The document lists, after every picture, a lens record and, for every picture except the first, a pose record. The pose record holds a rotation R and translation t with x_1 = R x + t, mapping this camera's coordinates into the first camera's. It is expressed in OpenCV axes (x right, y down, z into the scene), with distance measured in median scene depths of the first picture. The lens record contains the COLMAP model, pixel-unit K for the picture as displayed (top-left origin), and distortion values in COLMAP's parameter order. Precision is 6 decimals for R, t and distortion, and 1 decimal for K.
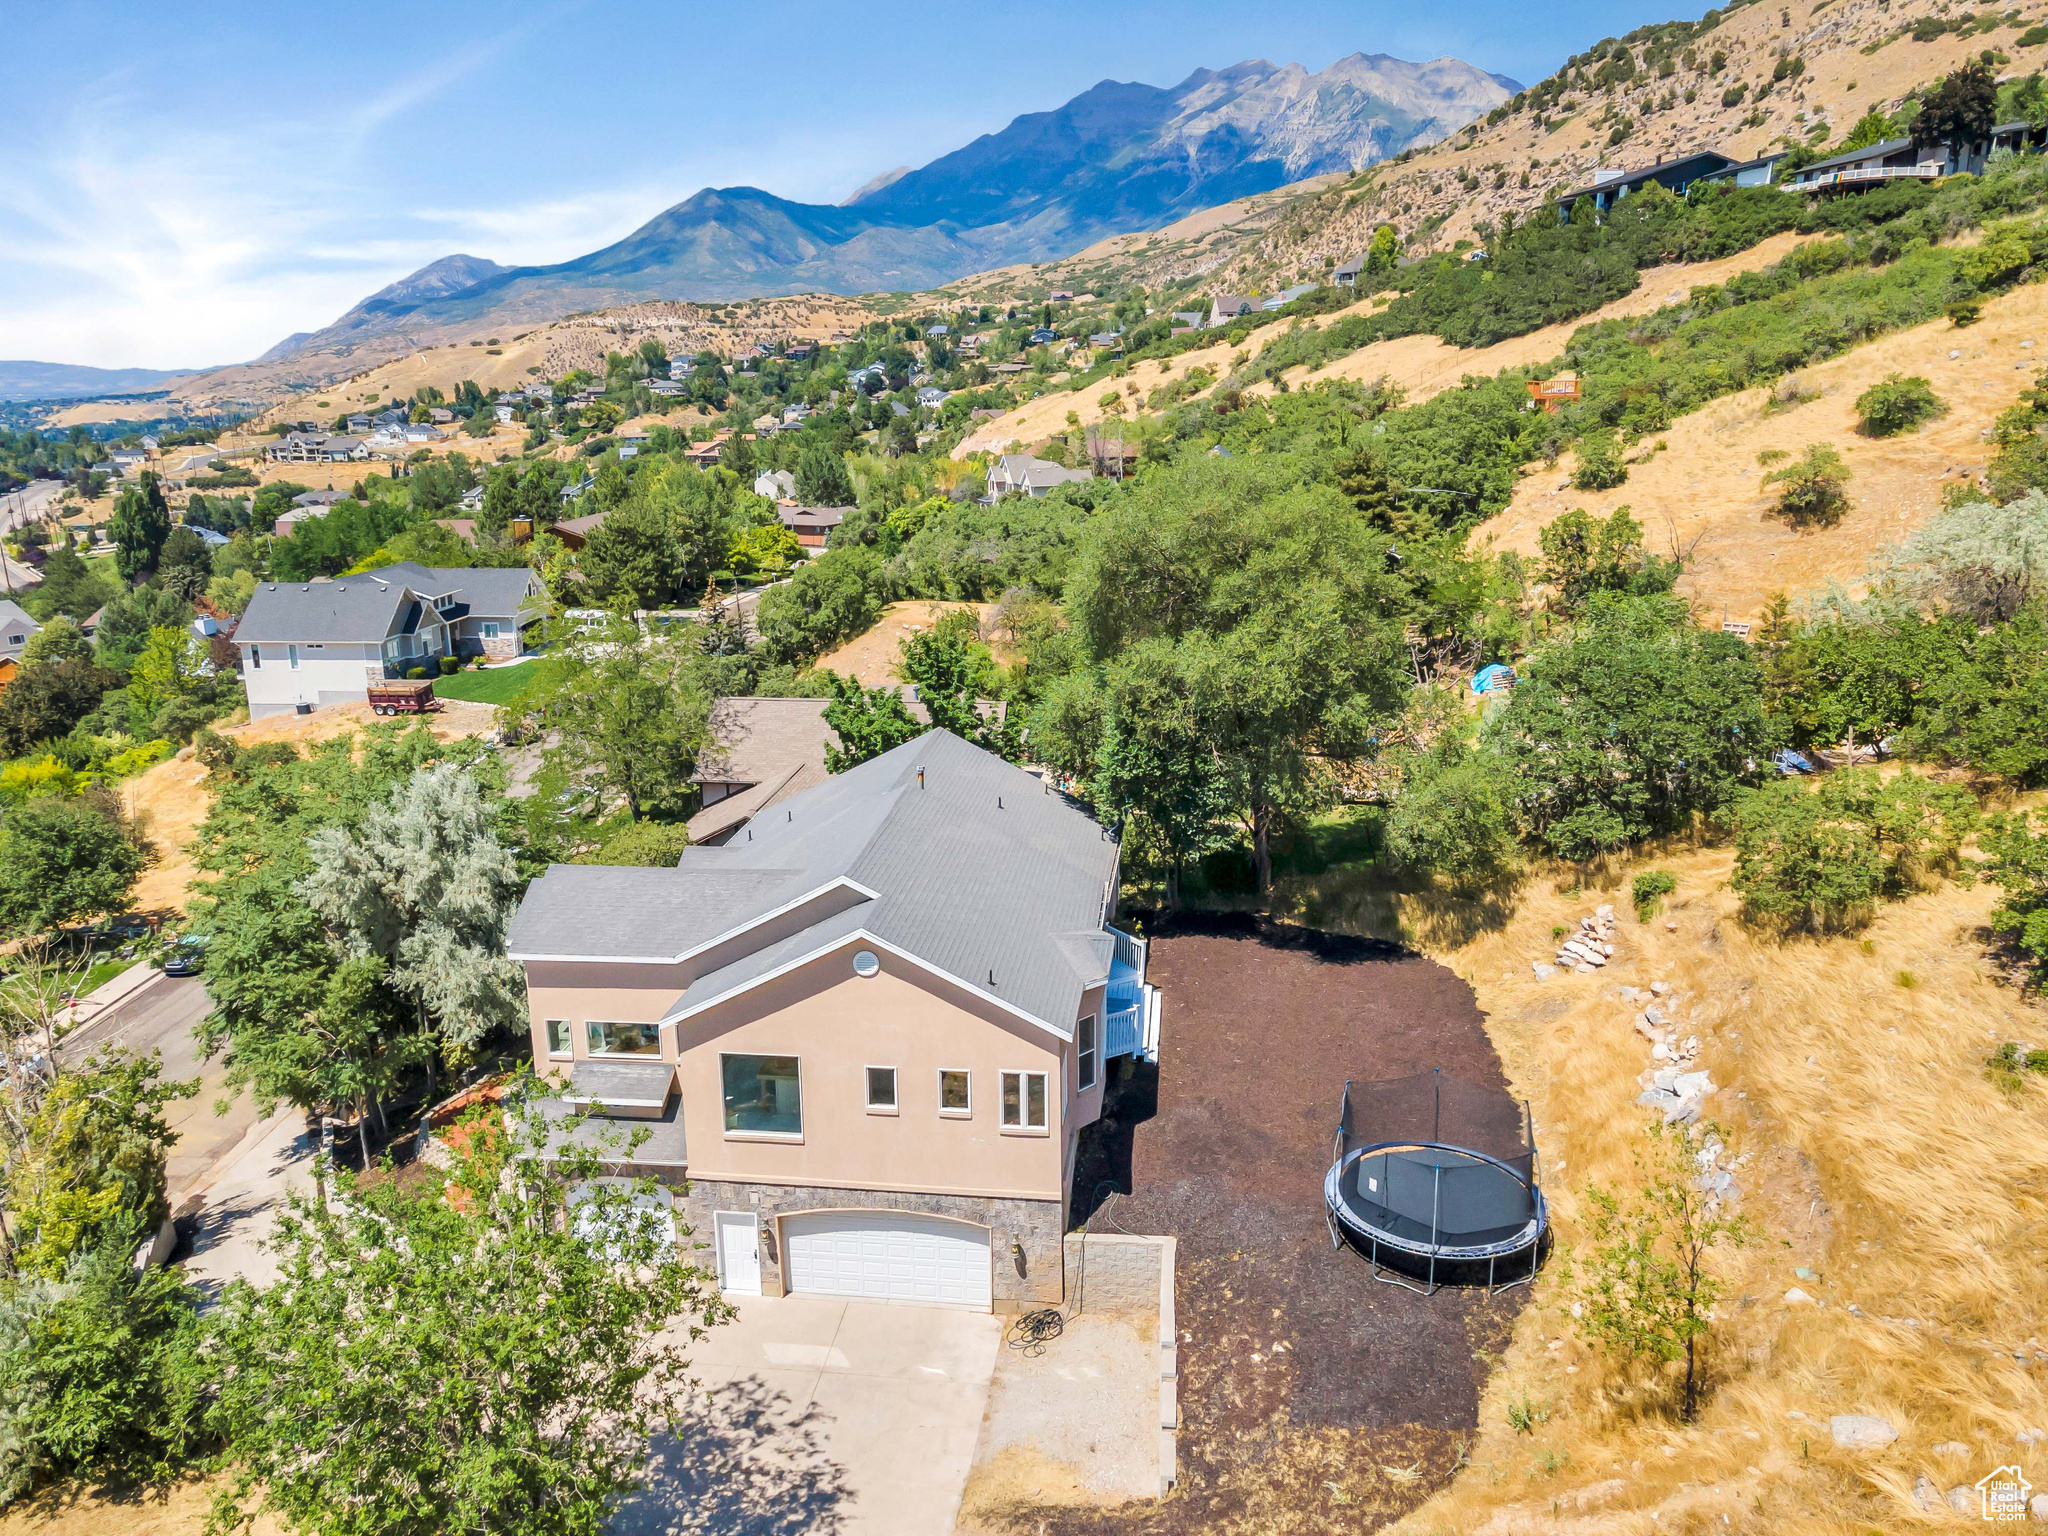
lens RADIAL K [[1506.4, 0, 1016.9], [0, 1506.4, 748.0], [0, 0, 1]] dist [0.021565, 0.037231]
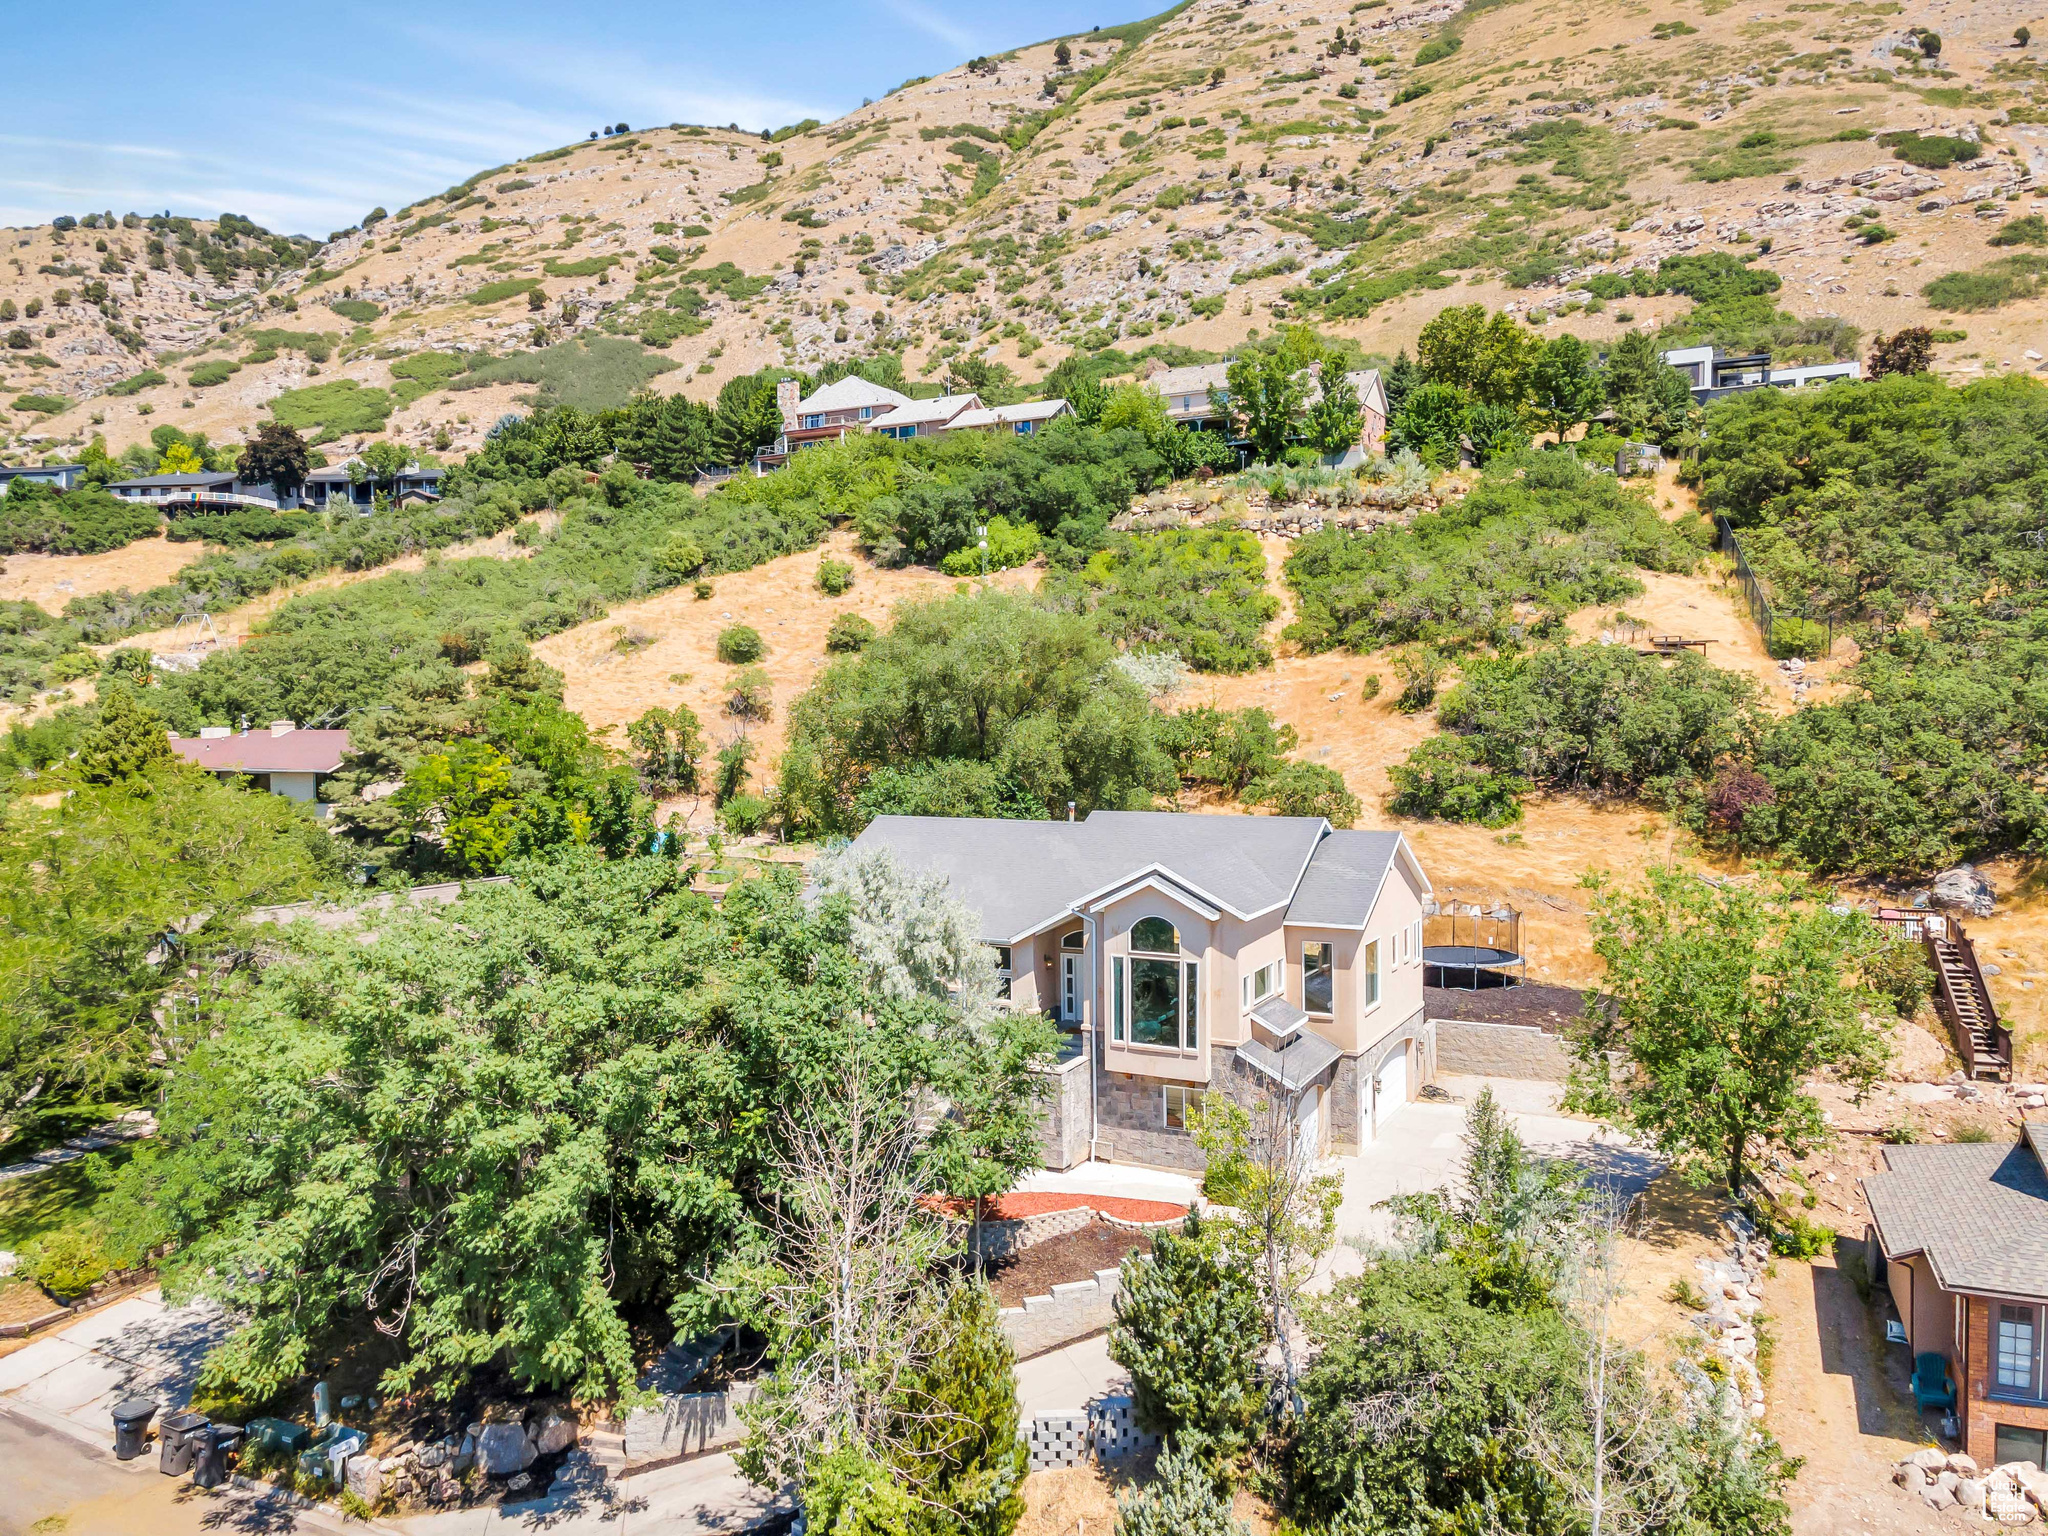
lens RADIAL K [[1506.4, 0, 1023.0], [0, 1506.4, 769.2], [0, 0, 1]] dist [0.021565, 0.037231]
pose [[0.344206, -0.027656, 0.938487, -0.264374], [0.229296, 0.971775, -0.055461, 0.009928], [-0.910465, 0.234281, 0.340832, 0.135673]]
